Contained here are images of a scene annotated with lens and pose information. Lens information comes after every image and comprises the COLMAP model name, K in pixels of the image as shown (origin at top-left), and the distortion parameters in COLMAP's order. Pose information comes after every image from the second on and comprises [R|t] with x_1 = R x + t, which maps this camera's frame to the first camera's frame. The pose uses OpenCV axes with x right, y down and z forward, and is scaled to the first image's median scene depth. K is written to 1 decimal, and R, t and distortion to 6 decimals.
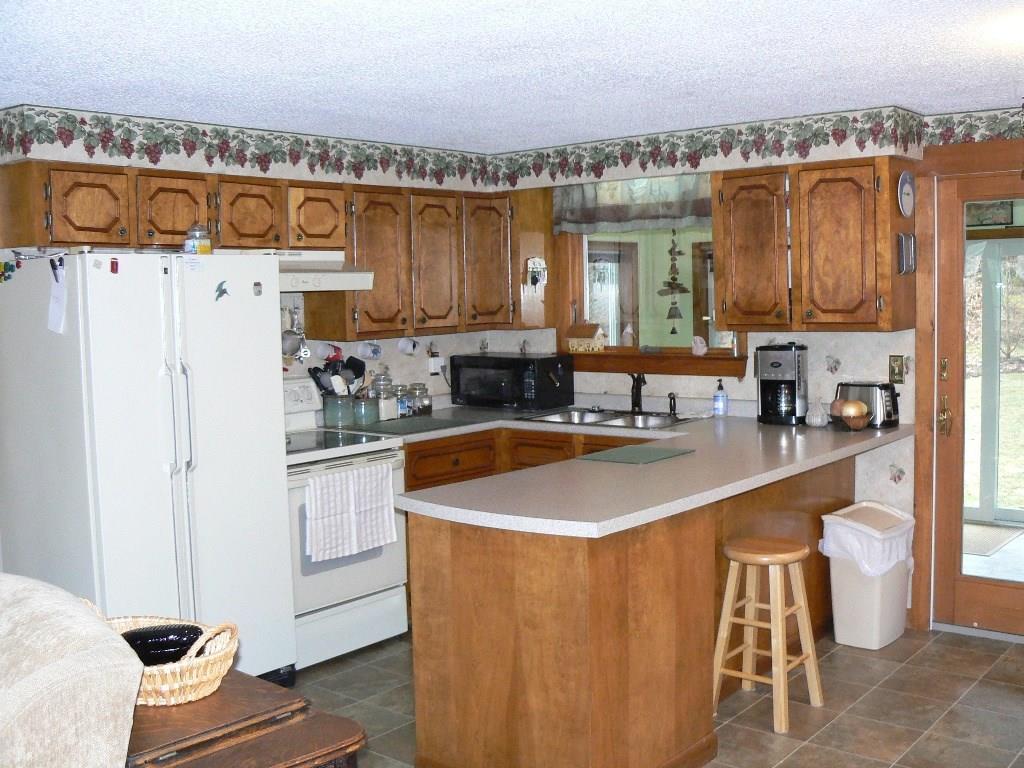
lens RADIAL K [[1104.6, 0, 512.0], [0, 1104.6, 384.0], [0, 0, 1]] dist [-0.221893, 0.319347]
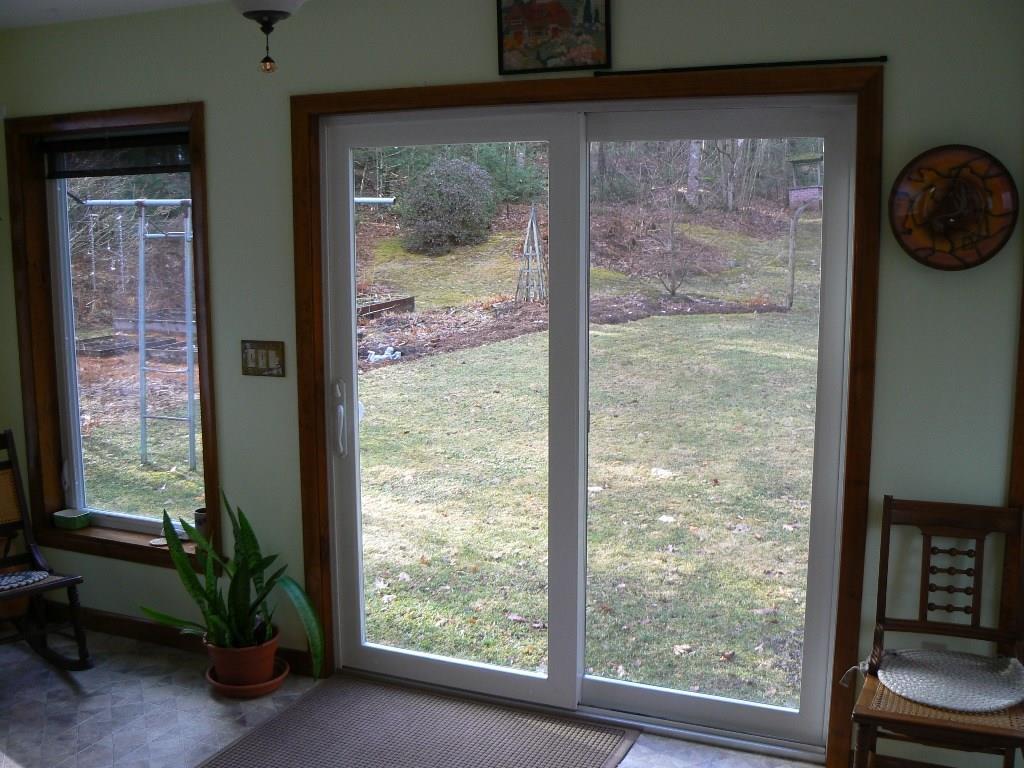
lens RADIAL K [[1104.6, 0, 512.0], [0, 1104.6, 384.0], [0, 0, 1]] dist [-0.221893, 0.319347]
pose [[0.961840, -0.026481, 0.272328, 0.253148], [0.007803, 0.997555, 0.069442, -0.041815], [-0.273501, -0.064667, 0.959695, 0.473404]]
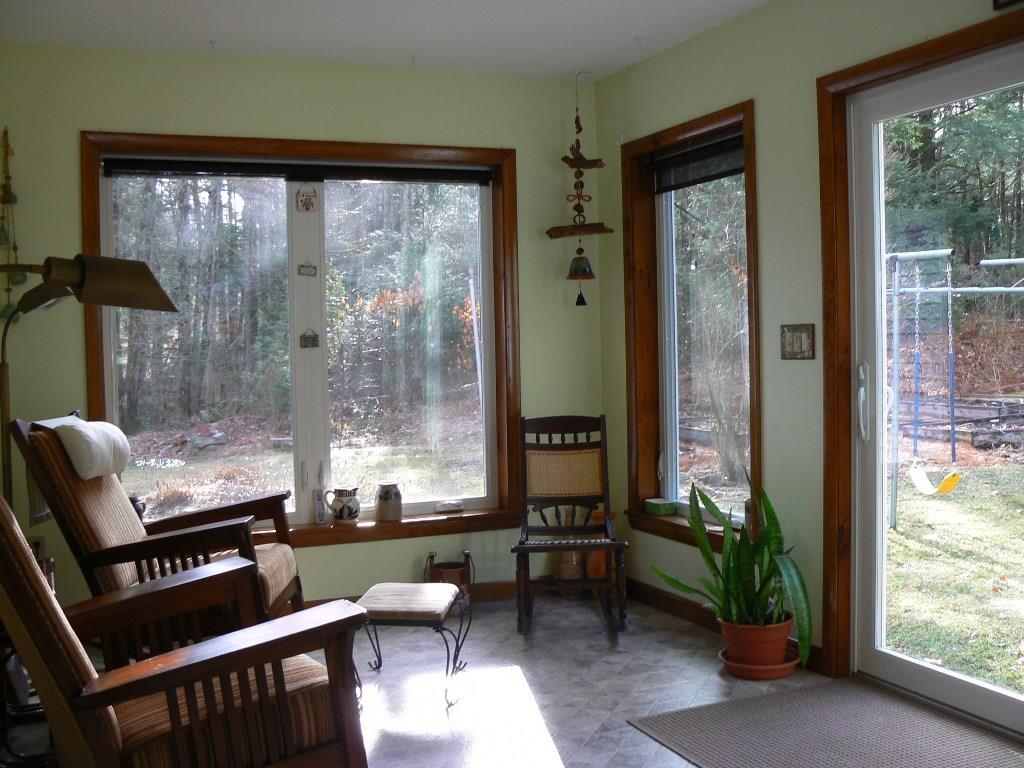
lens RADIAL K [[1104.6, 0, 512.0], [0, 1104.6, 384.0], [0, 0, 1]] dist [-0.221893, 0.319347]
pose [[0.894633, 0.020658, -0.446324, 0.370460], [-0.033074, 0.999252, -0.020047, 0.007401], [0.445576, 0.032696, 0.894647, 0.478560]]
